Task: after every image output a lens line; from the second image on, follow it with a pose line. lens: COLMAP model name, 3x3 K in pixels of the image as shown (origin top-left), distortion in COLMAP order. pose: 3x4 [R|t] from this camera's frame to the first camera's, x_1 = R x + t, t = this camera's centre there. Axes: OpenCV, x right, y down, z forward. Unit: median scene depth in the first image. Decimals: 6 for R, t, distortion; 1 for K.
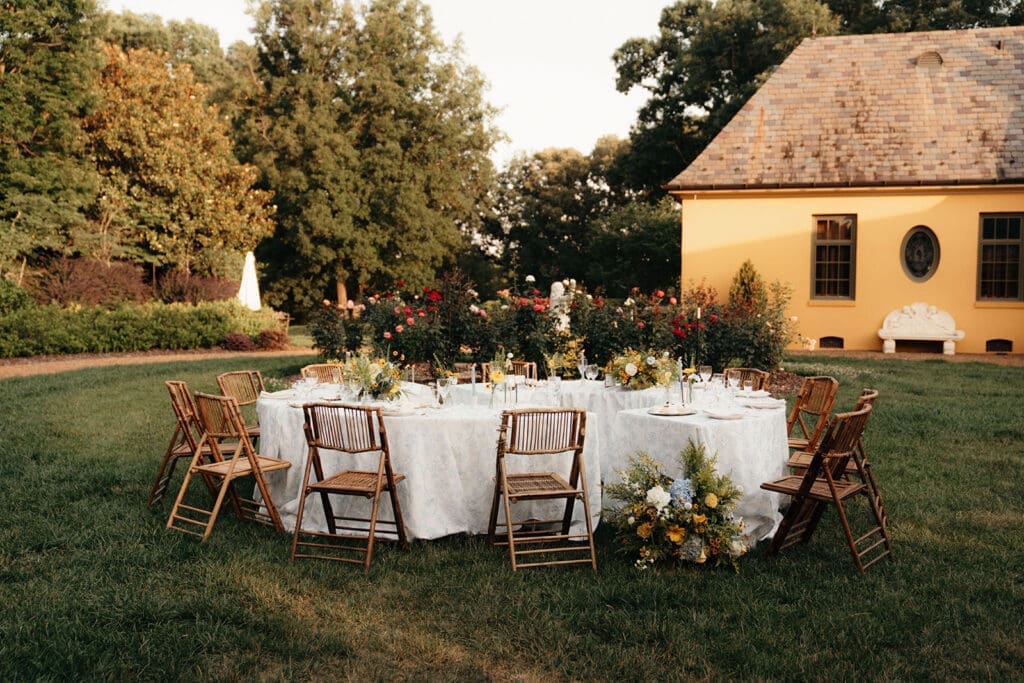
lens RADIAL K [[1923.7, 0, 512.0], [0, 1923.7, 341.5], [0, 0, 1]] dist [0.354298, 0.176662]
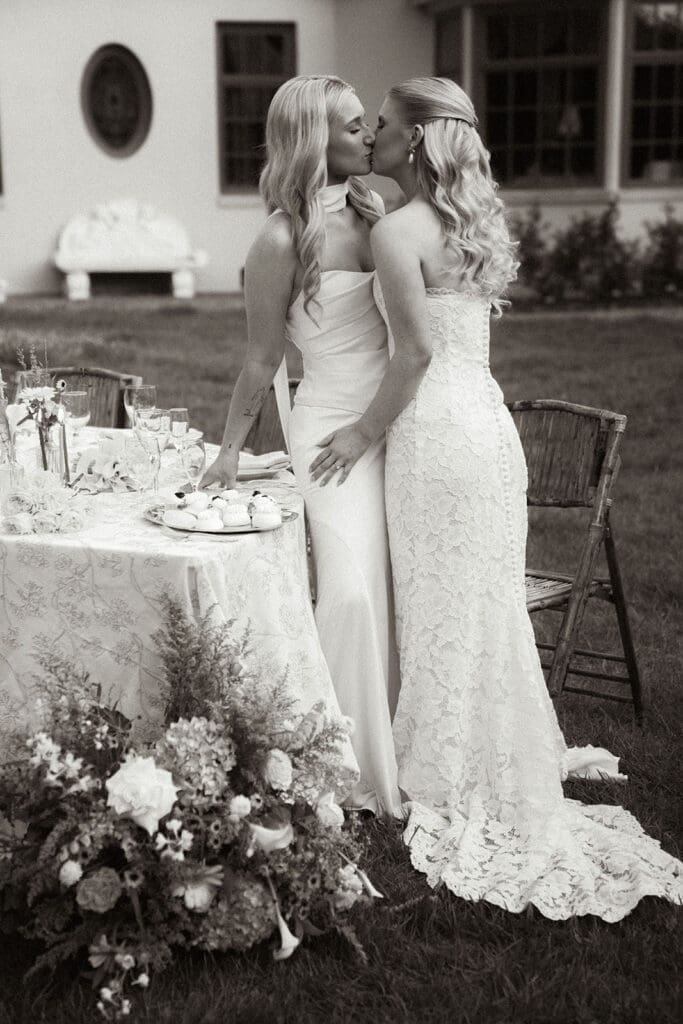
lens RADIAL K [[2098.0, 0, 341.5], [0, 2098.0, 512.0], [0, 0, 1]] dist [0.385428, -0.003986]
pose [[0.821063, -0.110609, 0.560018, -0.072185], [0.039791, 0.989751, 0.137146, -0.012559], [-0.569448, -0.090322, 0.817050, 0.496899]]
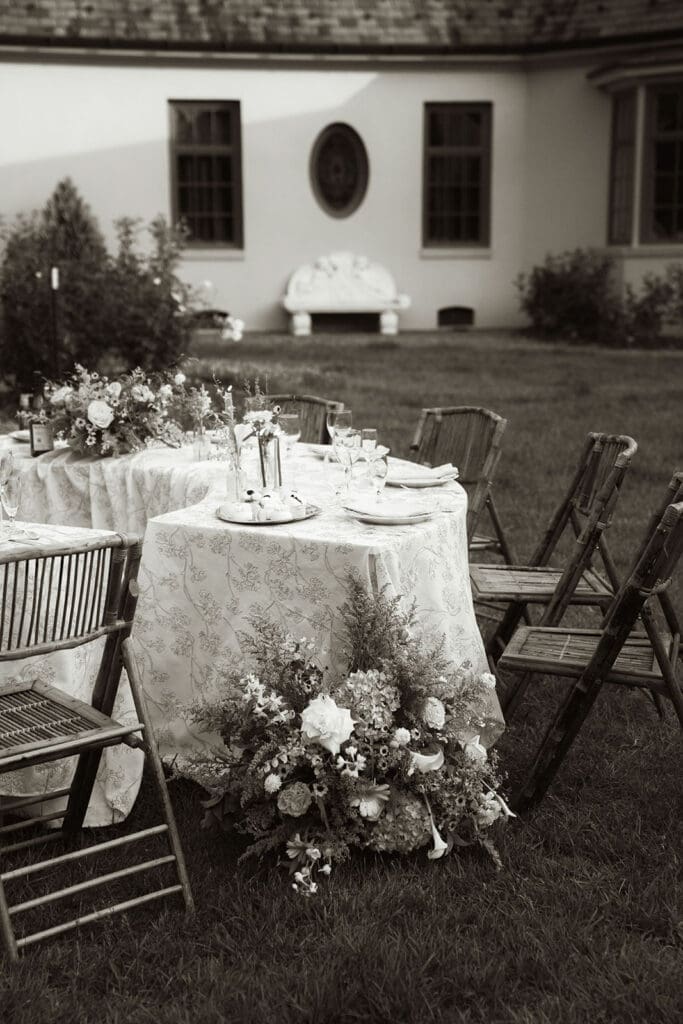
lens RADIAL K [[1923.7, 0, 373.9], [0, 1923.7, 532.8], [0, 0, 1]] dist [0.354298, 0.176662]
pose [[0.871116, -0.093285, 0.482135, -0.090230], [0.028812, 0.989809, 0.139454, -0.017089], [-0.490231, -0.107589, 0.864927, 0.452106]]
